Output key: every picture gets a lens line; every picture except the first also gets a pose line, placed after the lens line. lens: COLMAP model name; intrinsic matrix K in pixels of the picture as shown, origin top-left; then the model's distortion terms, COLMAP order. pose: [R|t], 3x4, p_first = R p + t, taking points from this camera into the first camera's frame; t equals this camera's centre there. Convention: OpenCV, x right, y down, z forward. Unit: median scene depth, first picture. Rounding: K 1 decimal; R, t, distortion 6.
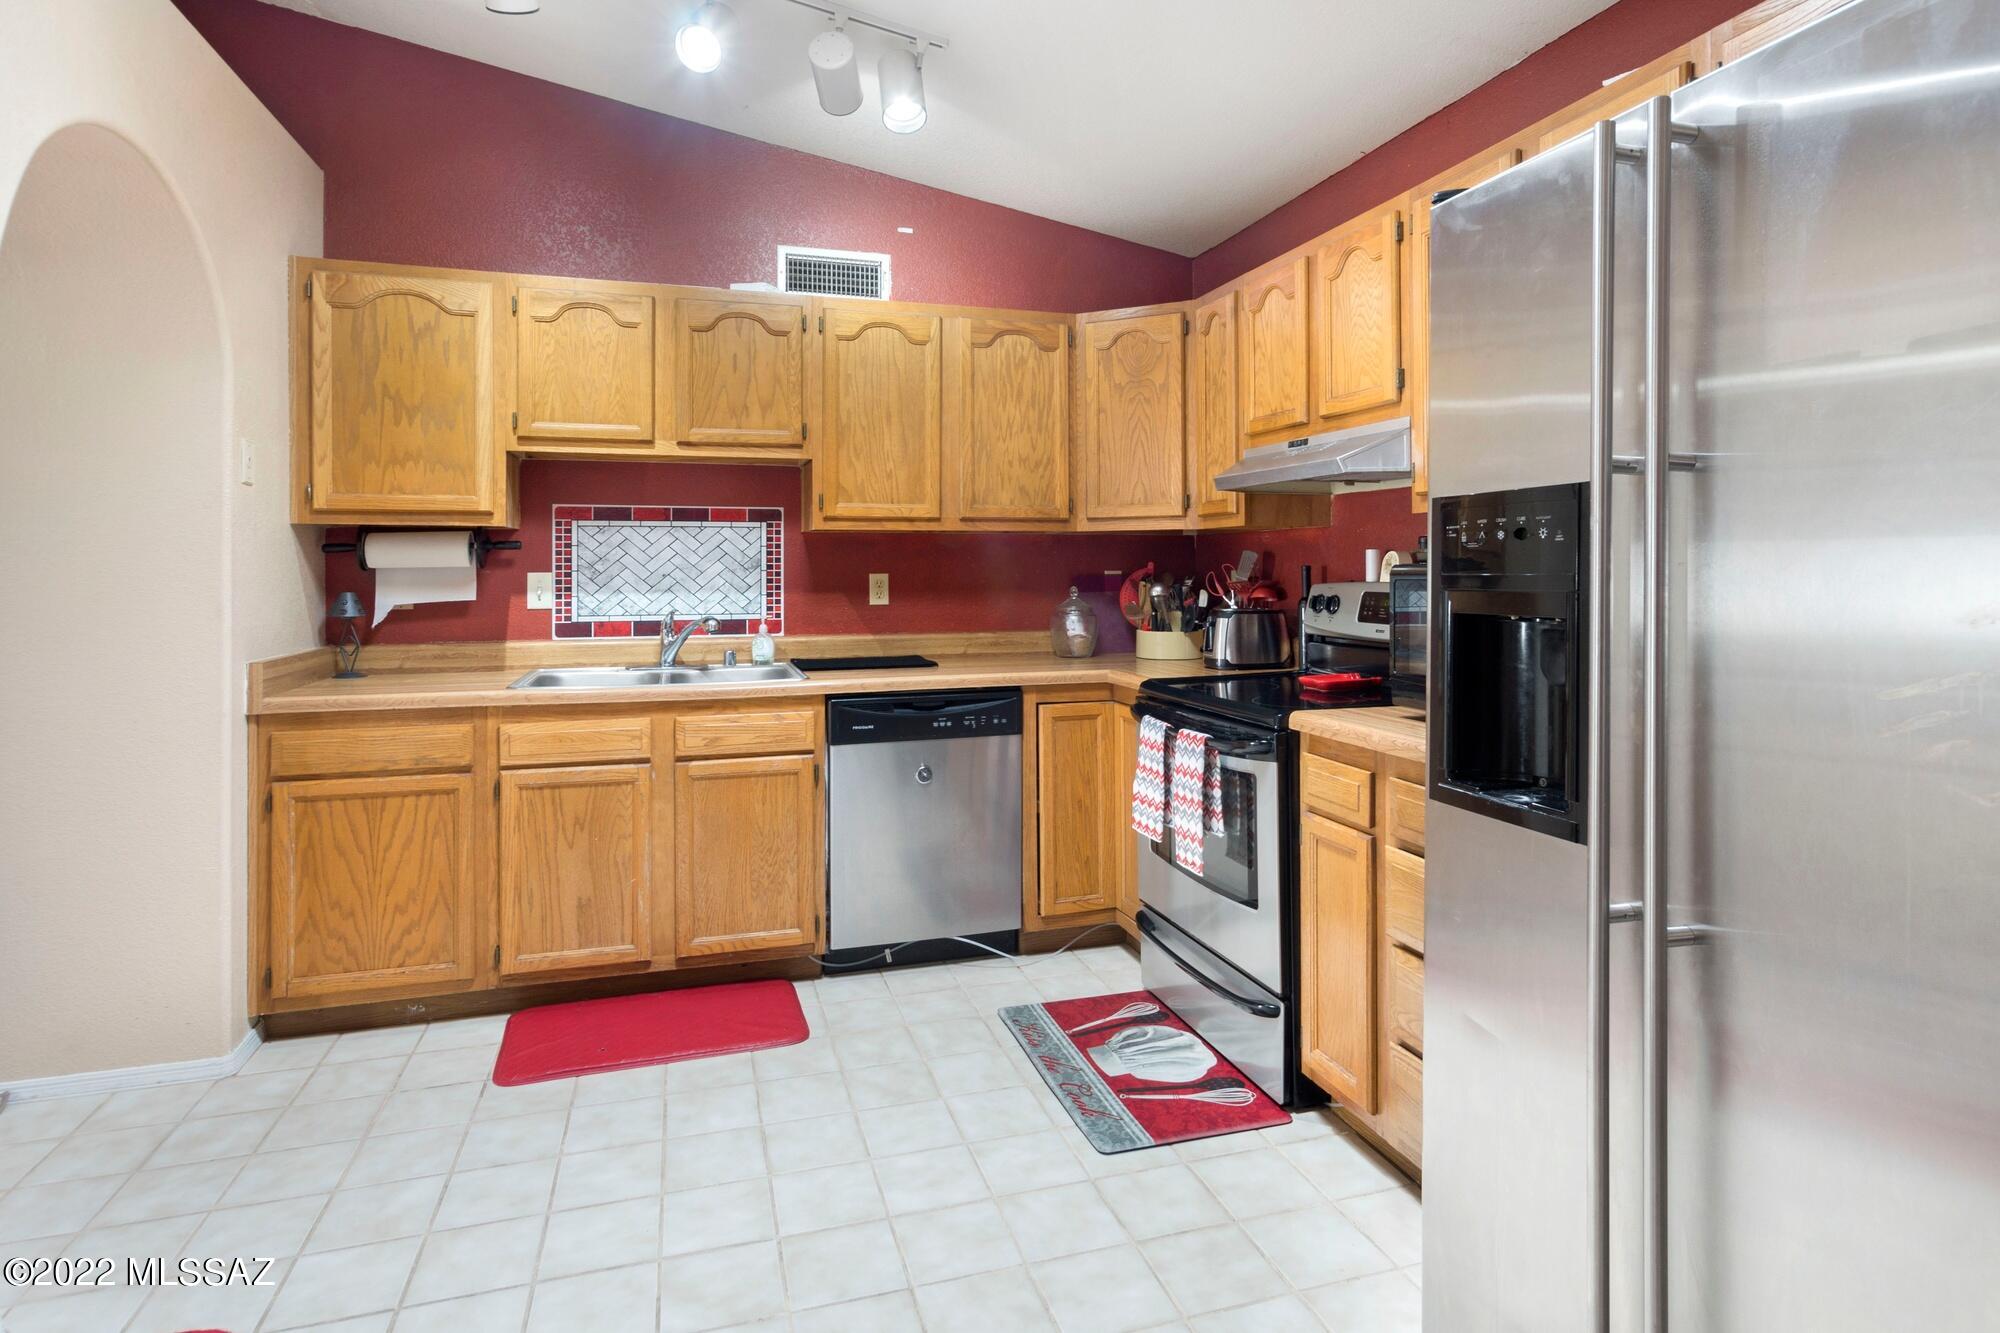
lens RADIAL K [[1062.0, 0, 992.5], [0, 1062.0, 564.8], [0, 0, 1]] dist [0.005686, 0.000710]
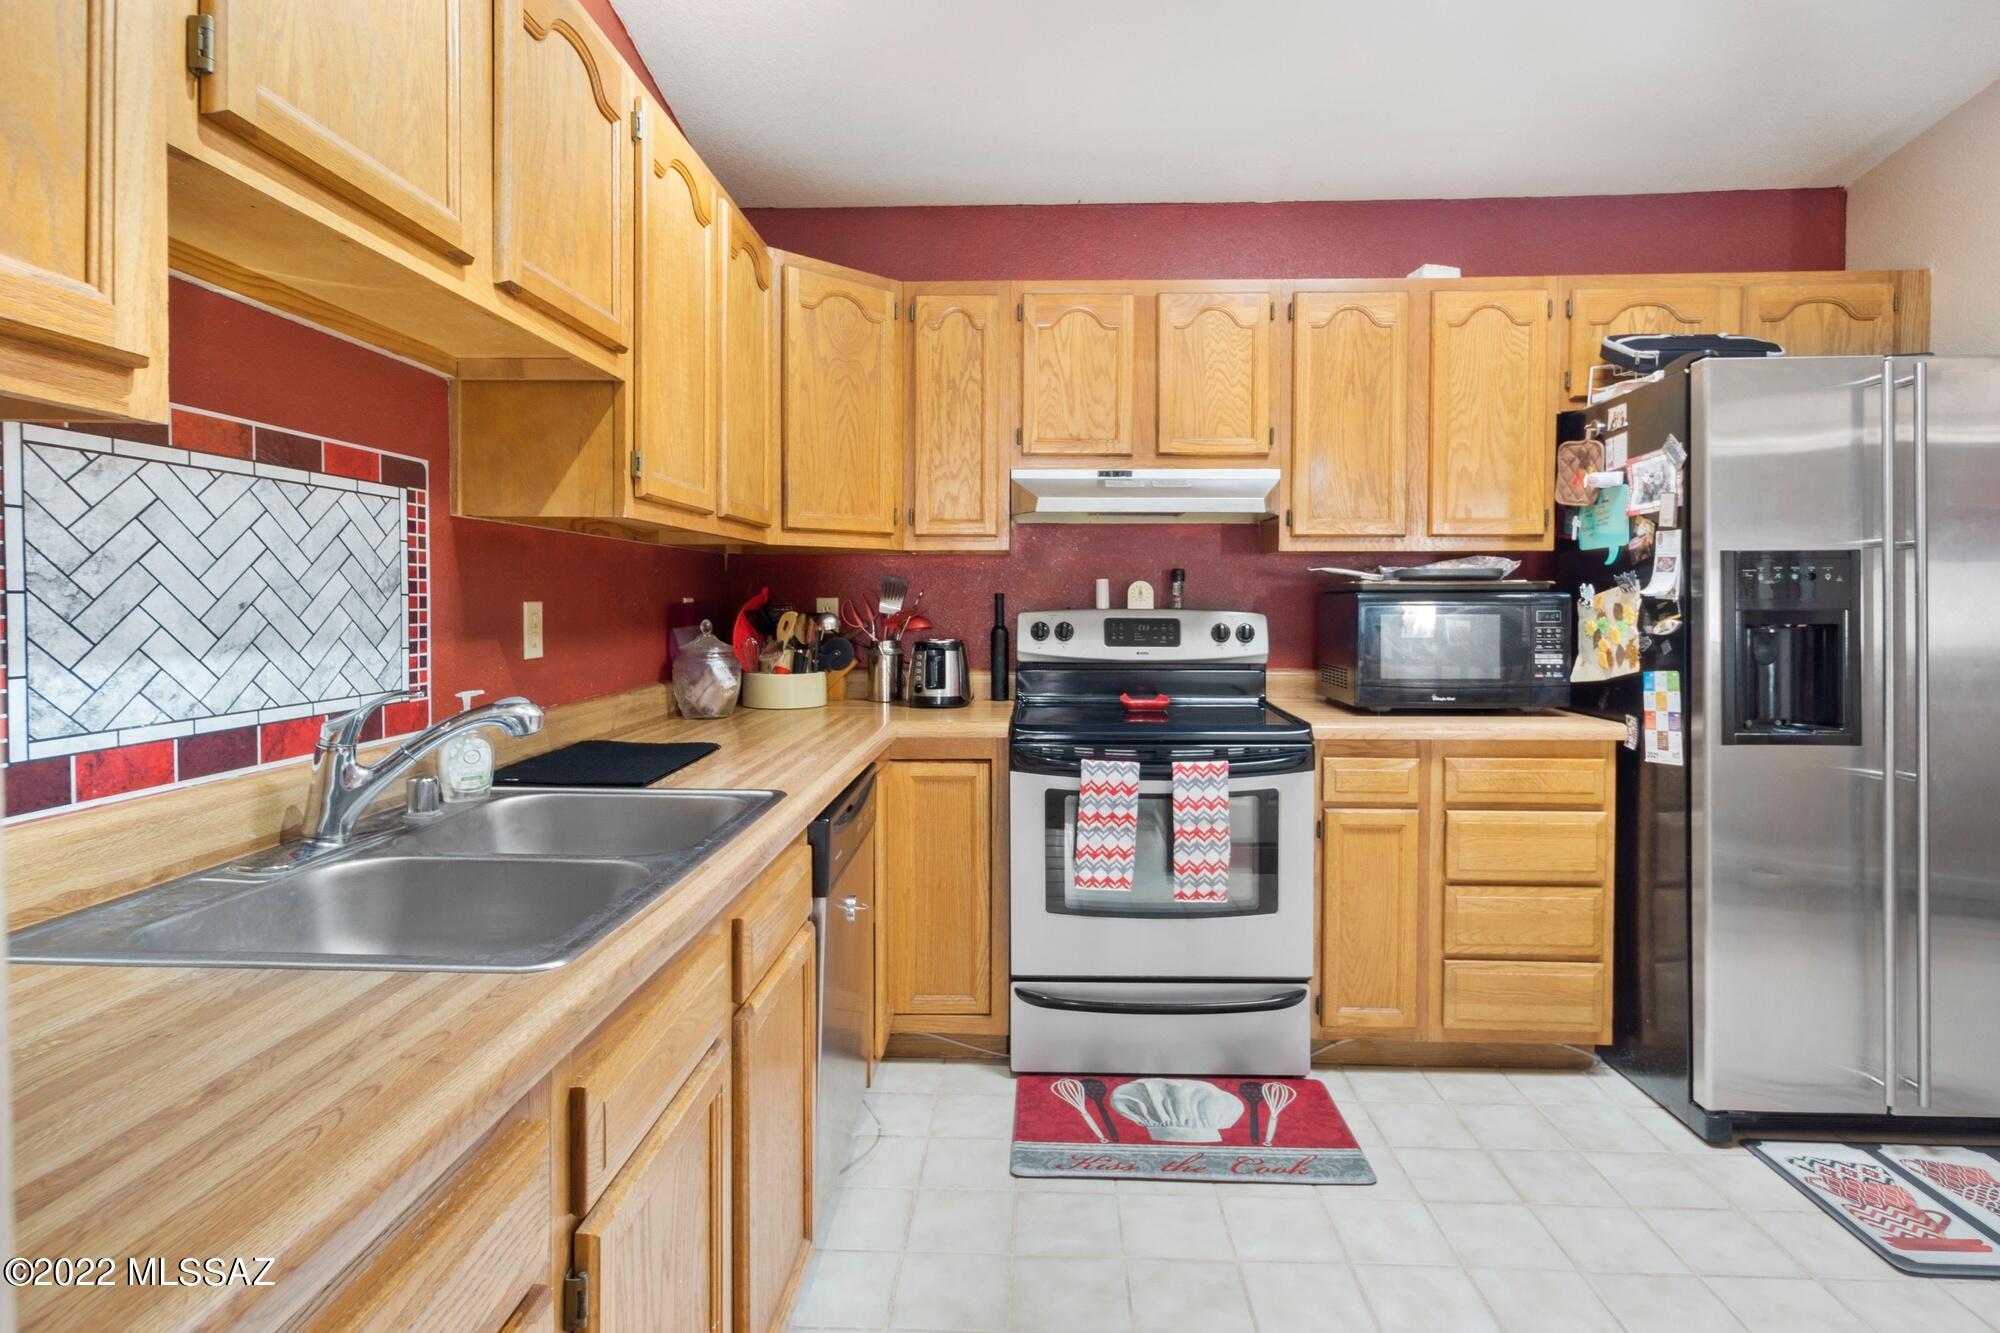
lens RADIAL K [[1041.7, 0, 1005.2], [0, 1041.7, 624.4], [0, 0, 1]] dist [0.001707, 0.001057]
pose [[0.324861, -0.020495, 0.945540, -0.597887], [-0.006260, 0.999697, 0.023819, 0.006453], [-0.945741, -0.013657, 0.324634, 0.661762]]
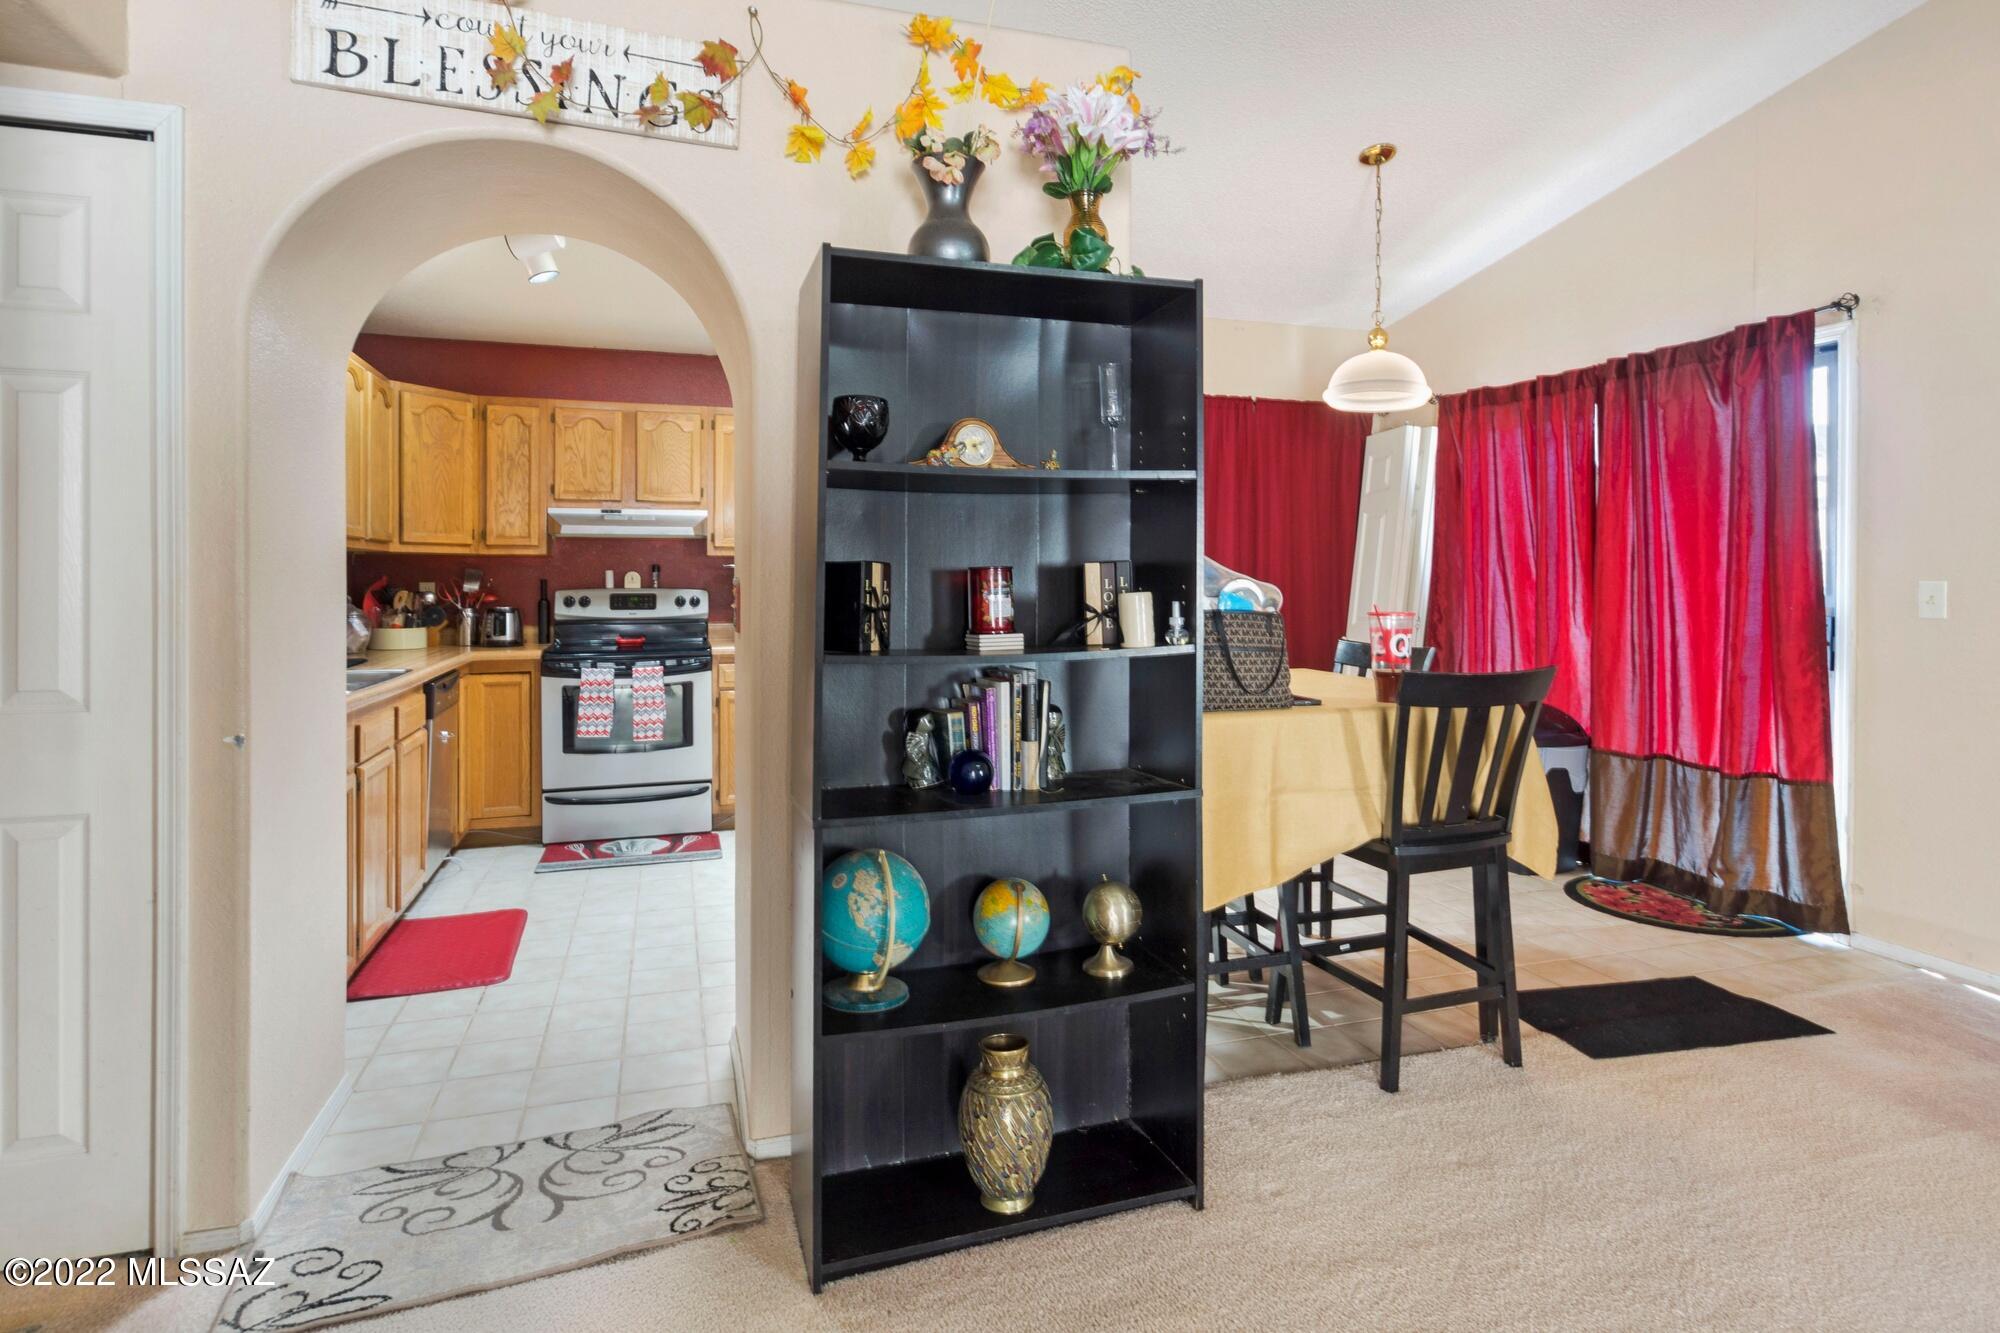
lens RADIAL K [[1054.9, 0, 996.8], [0, 1054.9, 577.3], [0, 0, 1]] dist [0.000610, 0.000279]
pose [[-0.007761, 0.004755, 0.999959, -1.295057], [-0.002502, 0.999985, -0.004774, 0.003766], [-0.999967, -0.002539, -0.007749, 0.306308]]
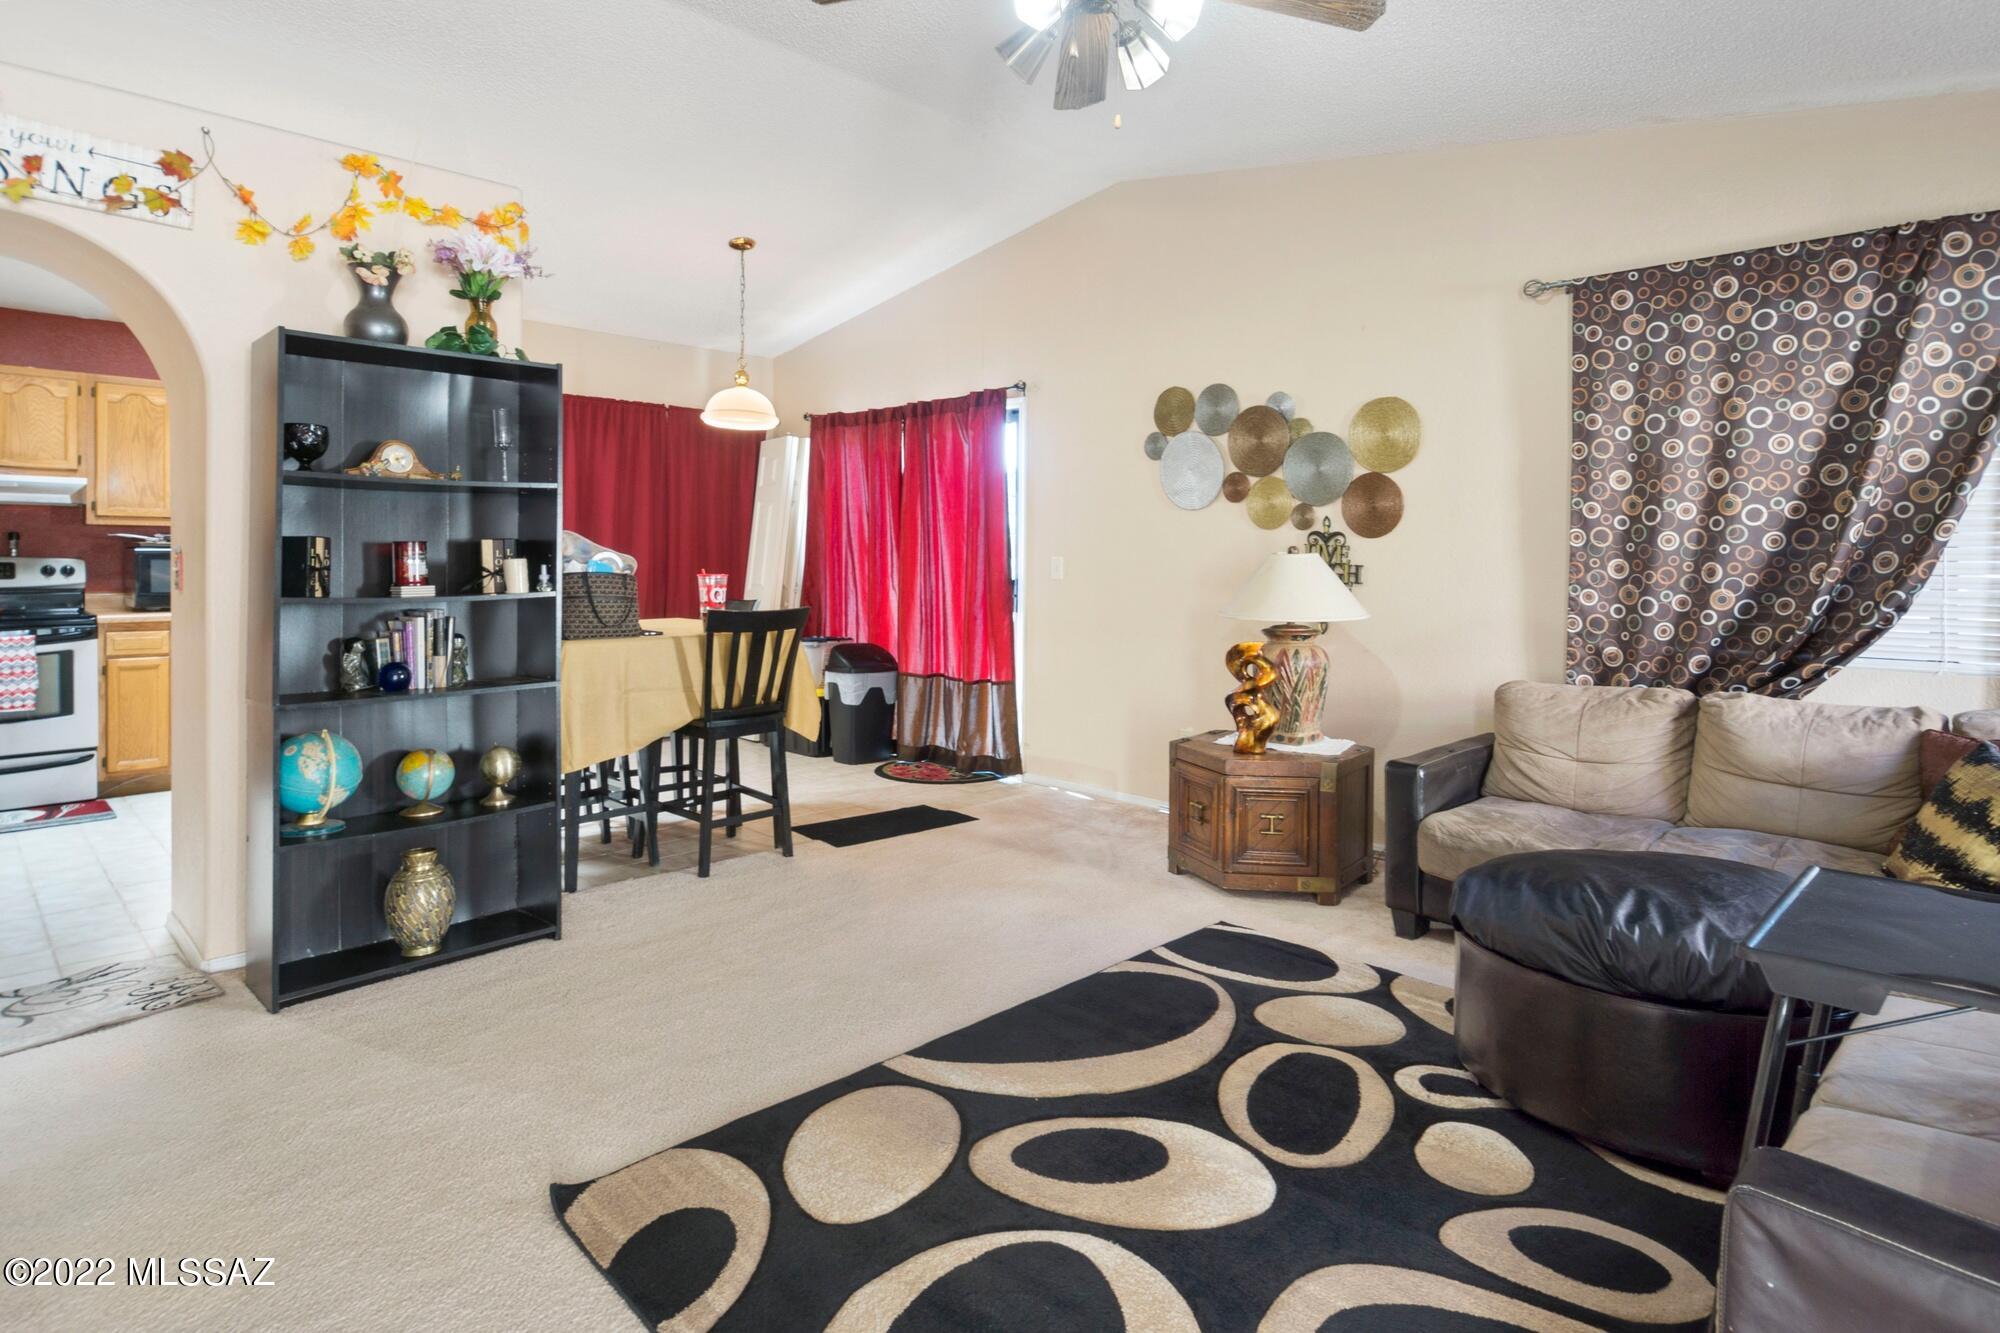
lens RADIAL K [[1039.9, 0, 1006.1], [0, 1039.9, 572.6], [0, 0, 1]] dist [0.011023, 0.000311]
pose [[-0.485805, -0.014211, 0.873952, -1.728442], [-0.008891, 0.999896, 0.011316, 0.007240], [-0.874022, -0.002273, -0.485881, 0.292792]]
